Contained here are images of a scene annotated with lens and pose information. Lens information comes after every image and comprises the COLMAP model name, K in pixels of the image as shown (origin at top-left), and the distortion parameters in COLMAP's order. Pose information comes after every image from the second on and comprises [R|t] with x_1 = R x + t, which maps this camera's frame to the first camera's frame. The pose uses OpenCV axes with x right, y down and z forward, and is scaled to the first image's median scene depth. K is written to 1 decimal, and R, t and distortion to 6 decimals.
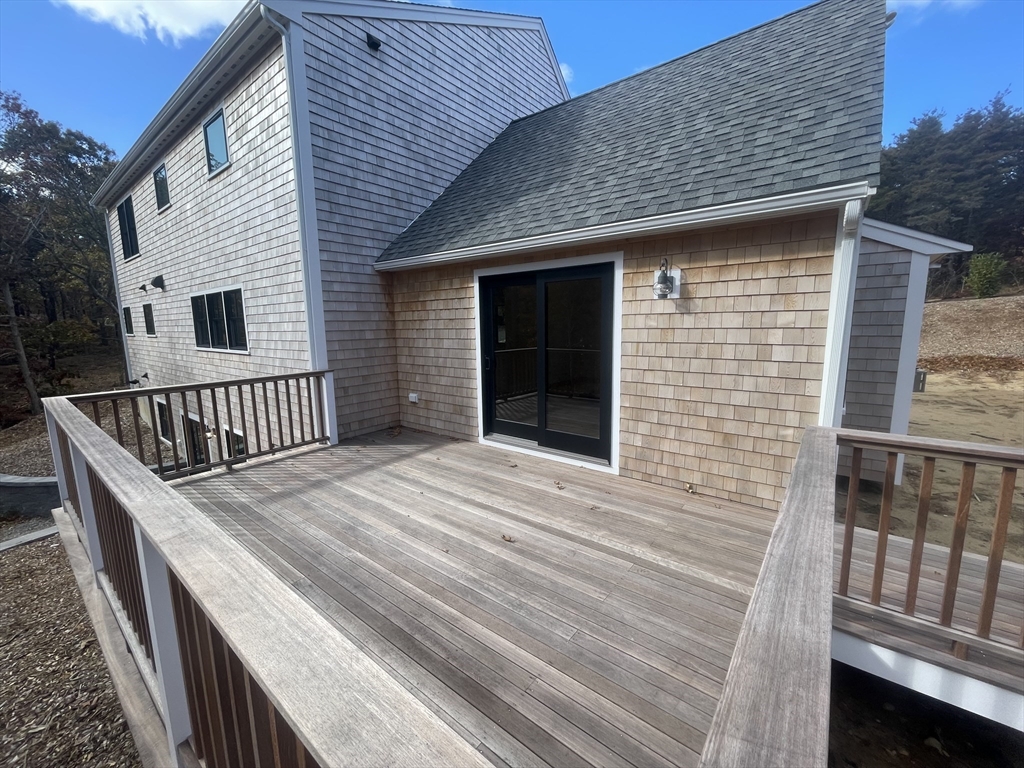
lens RADIAL K [[413.7, 0, 512.9], [0, 413.7, 385.7], [0, 0, 1]] dist [0.008447, 0.000830]
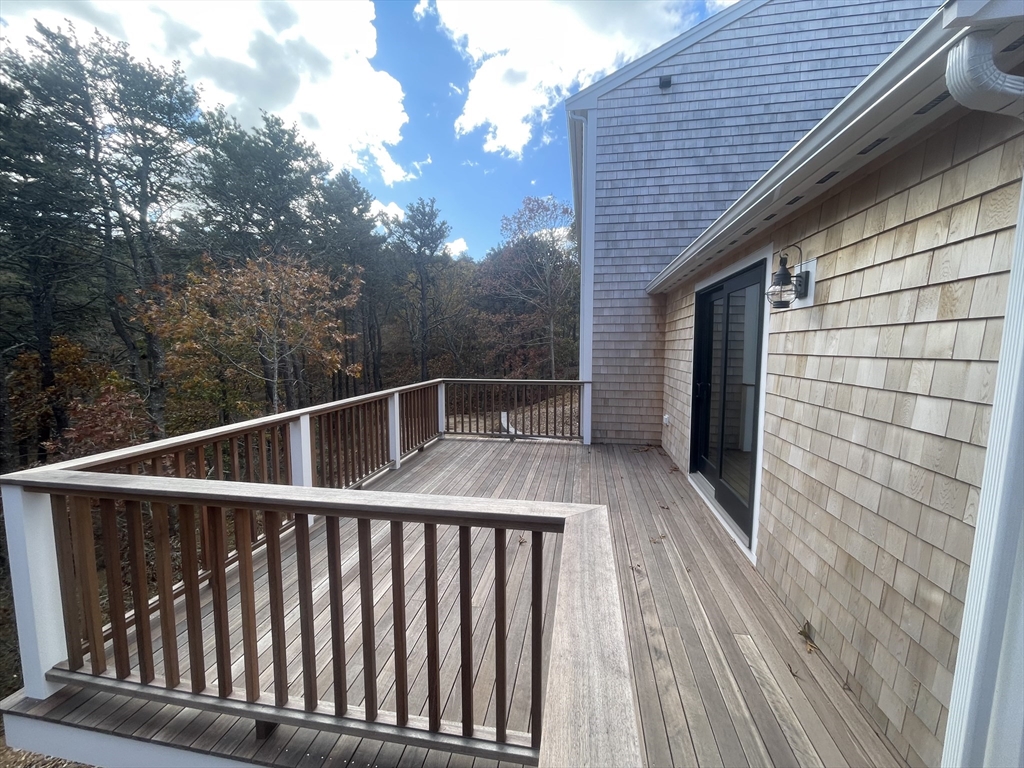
lens RADIAL K [[413.7, 0, 515.1], [0, 413.7, 387.3], [0, 0, 1]] dist [0.008447, 0.000830]
pose [[0.484572, 0.104112, -0.868533, 0.450011], [-0.144773, 0.988744, 0.037750, -0.032812], [0.862688, 0.107448, 0.494191, 0.210857]]
